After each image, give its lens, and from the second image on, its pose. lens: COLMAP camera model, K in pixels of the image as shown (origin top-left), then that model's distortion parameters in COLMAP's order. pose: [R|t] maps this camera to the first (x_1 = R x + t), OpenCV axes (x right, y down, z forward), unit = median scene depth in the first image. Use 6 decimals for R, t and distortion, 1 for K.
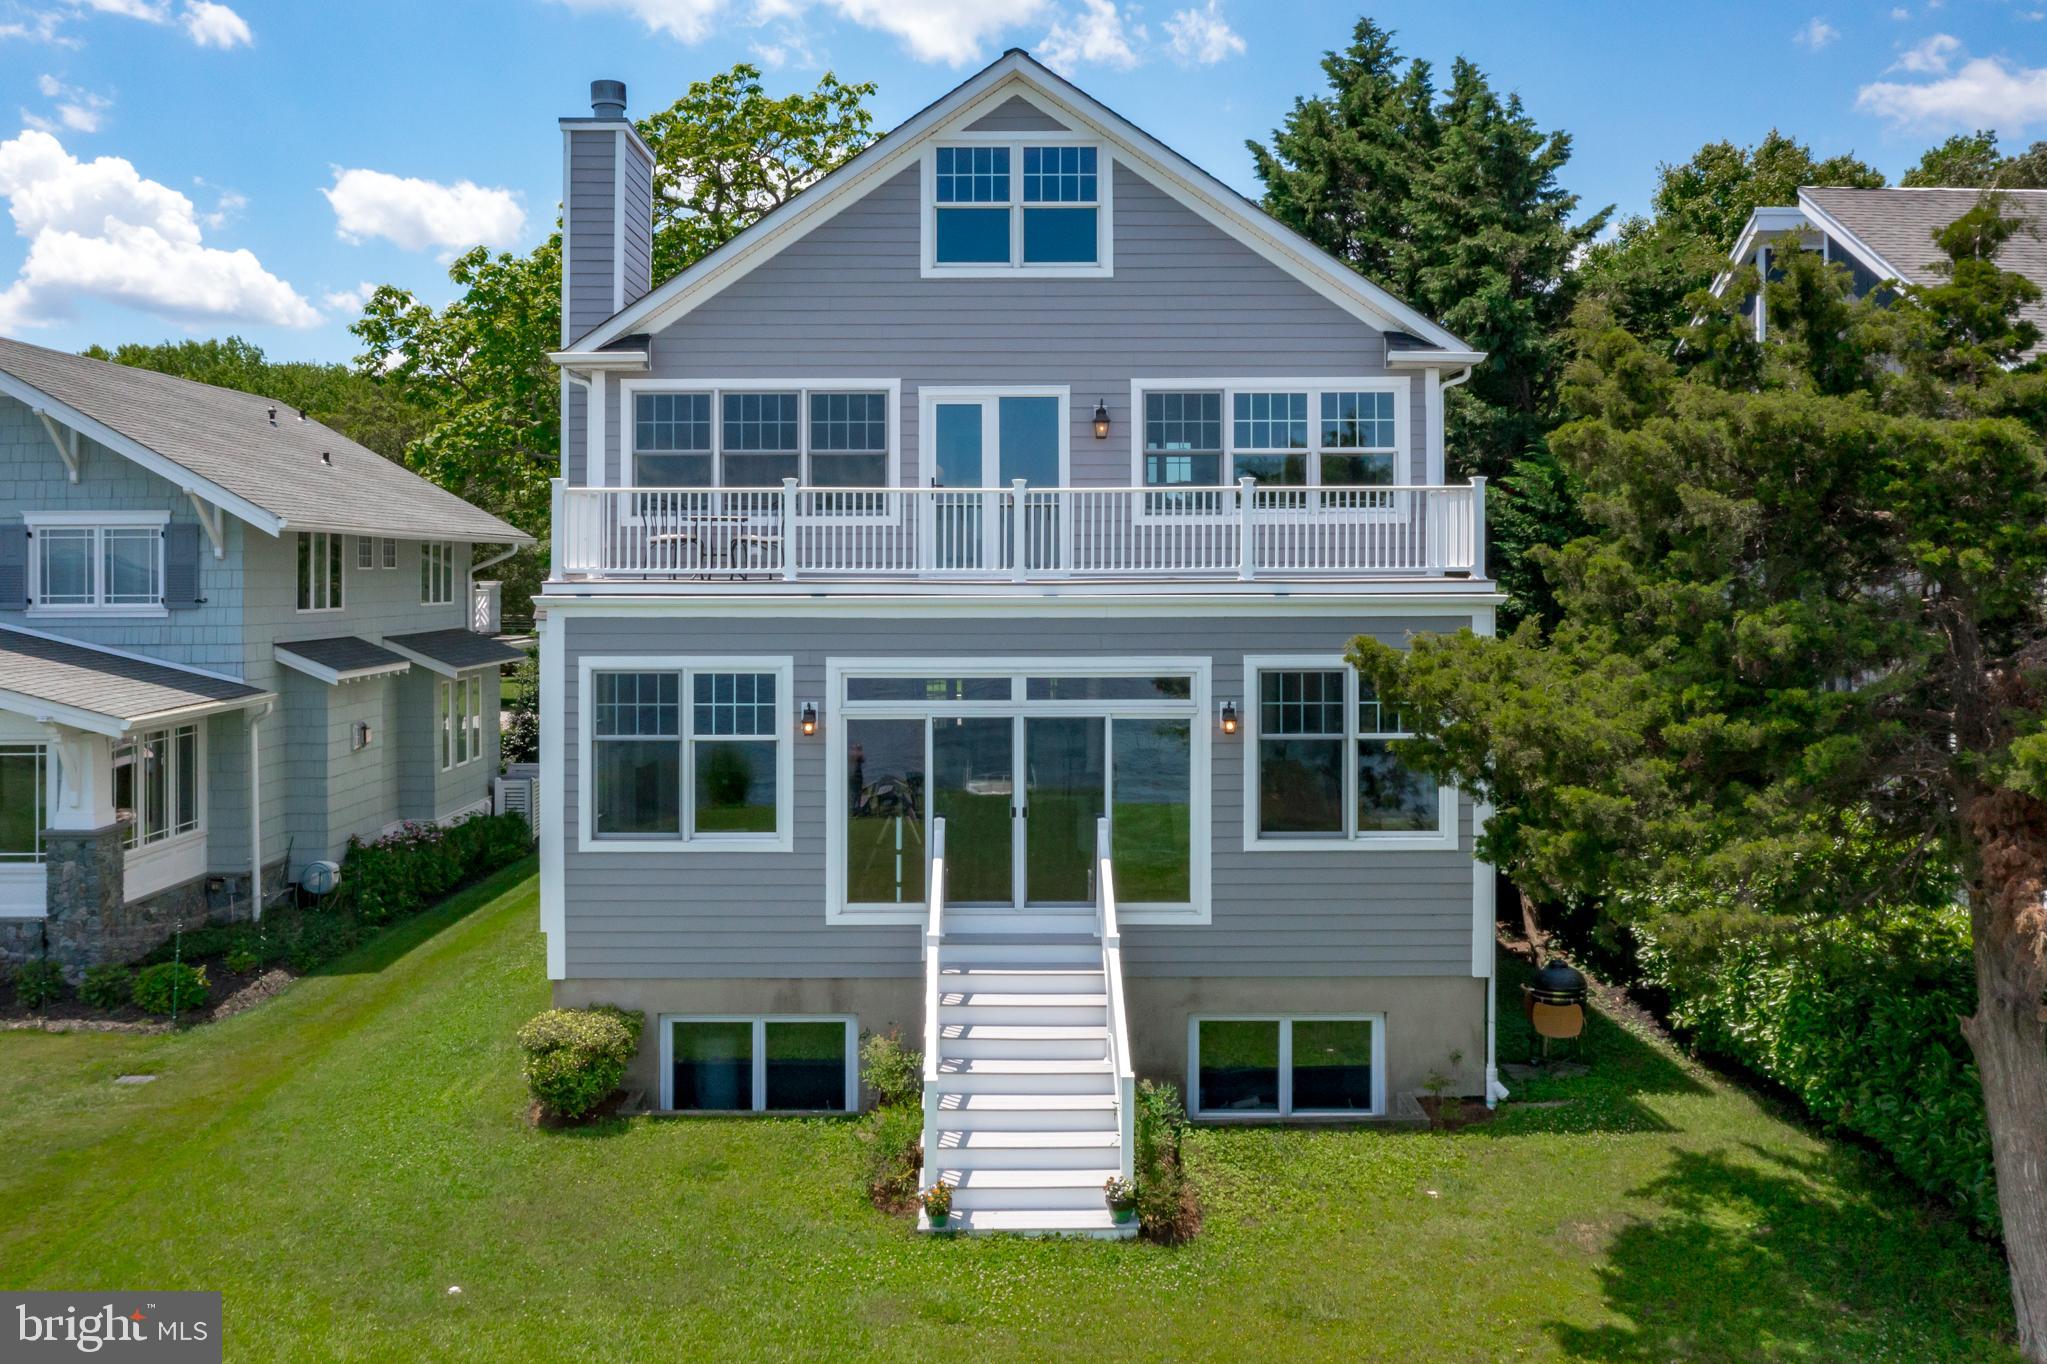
lens RADIAL K [[1658.4, 0, 997.0], [0, 1658.4, 559.2], [0, 0, 1]] dist [-0.015250, 0.005883]
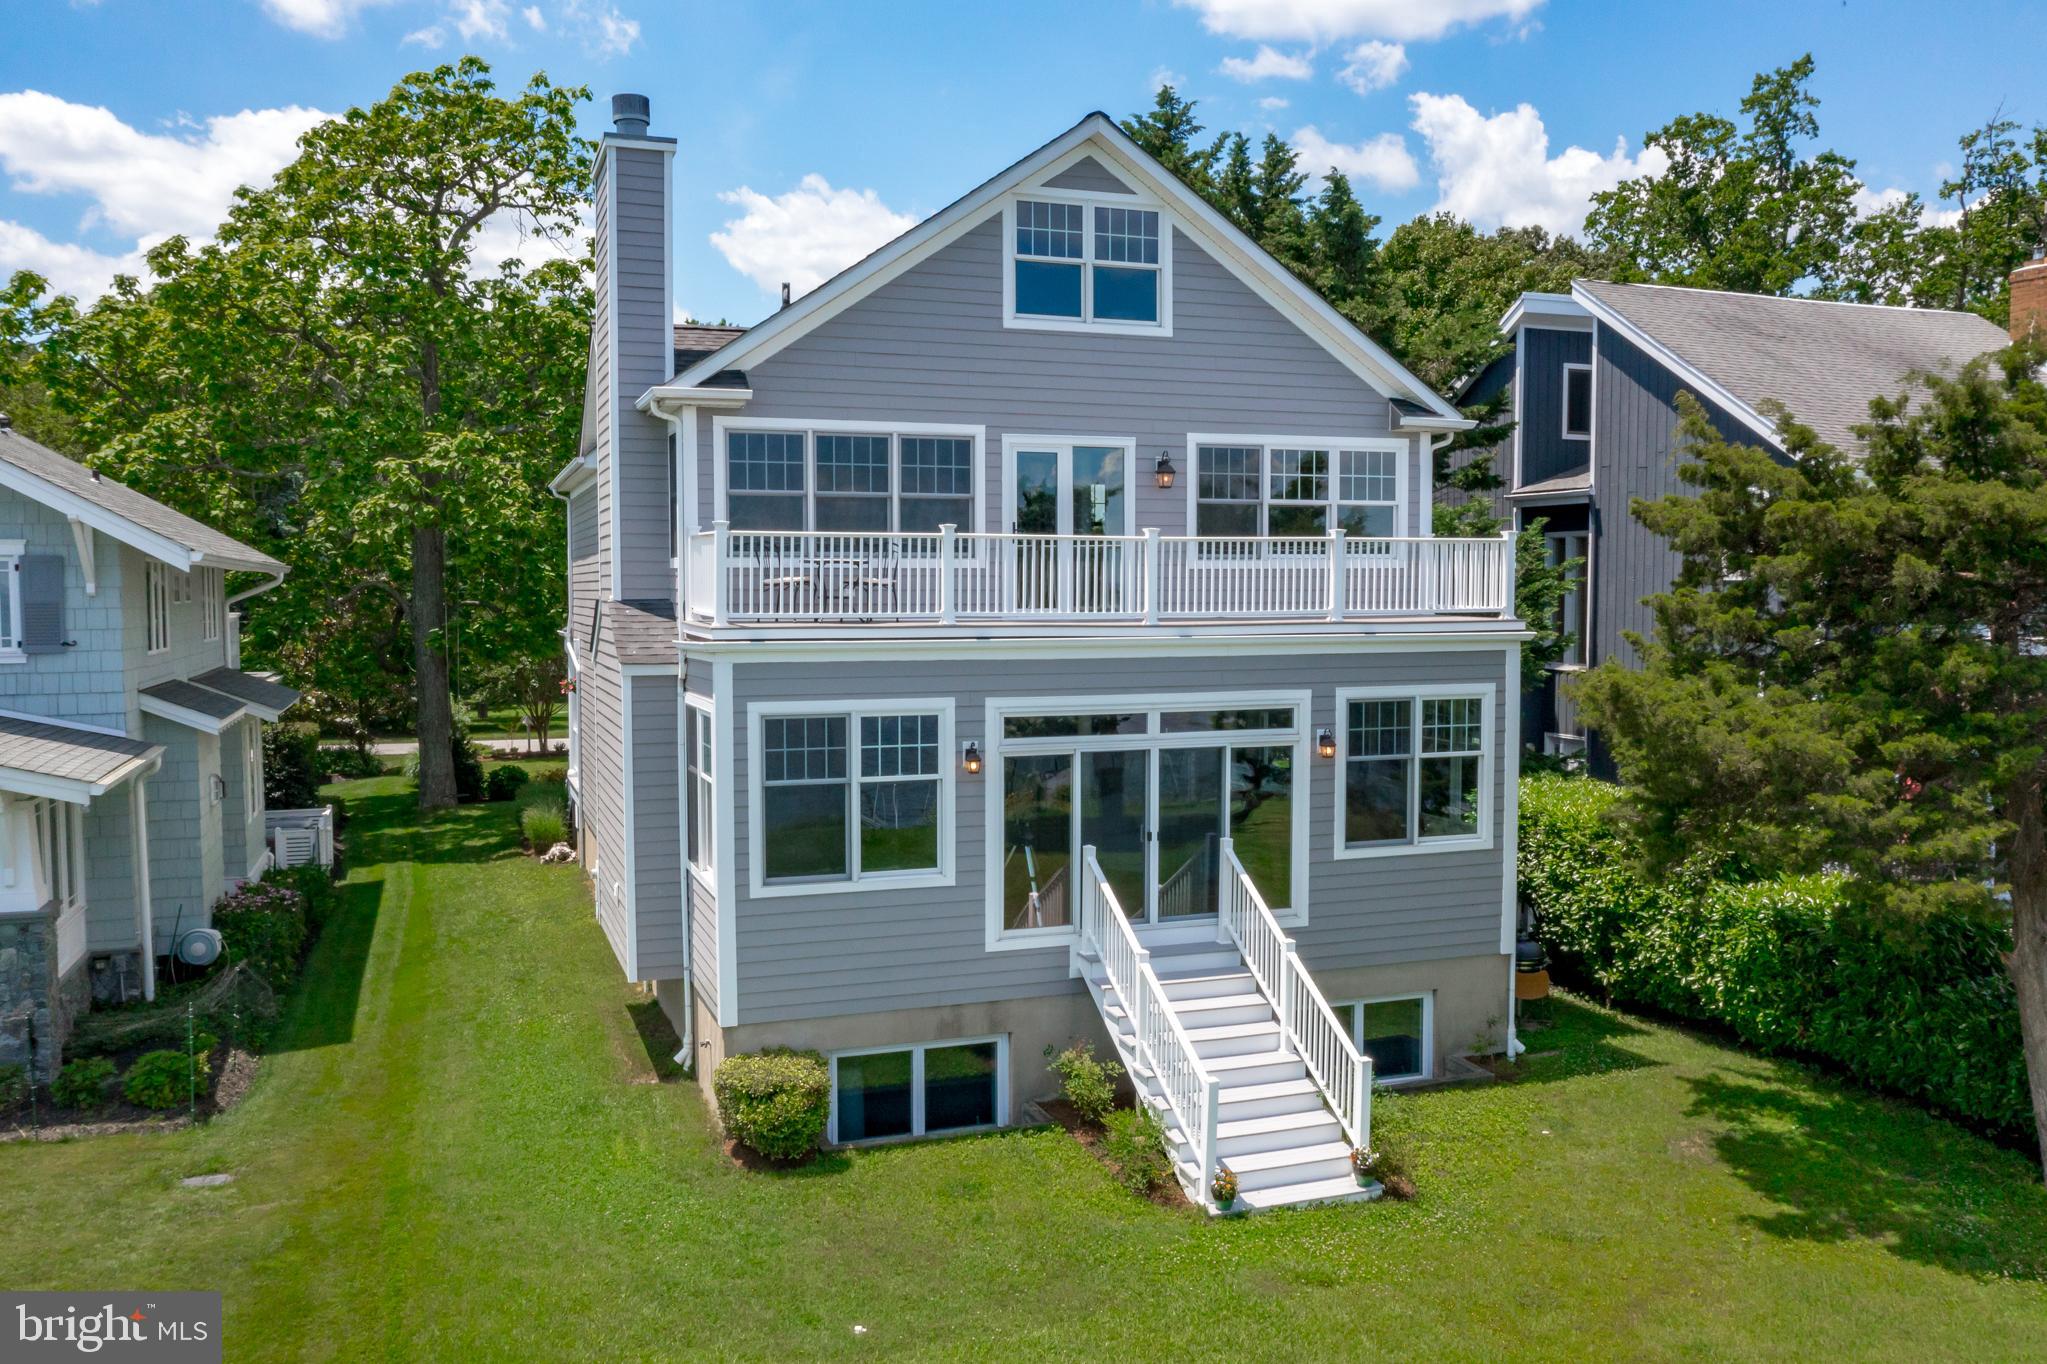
lens RADIAL K [[1622.9, 0, 1023.5], [0, 1622.9, 682.0], [0, 0, 1]] dist [-0.011740, -0.001051]
pose [[0.940810, -0.019260, 0.338388, -0.399070], [-0.003026, 0.997867, 0.065208, -0.016118], [-0.338922, -0.062372, 0.938745, 0.034884]]
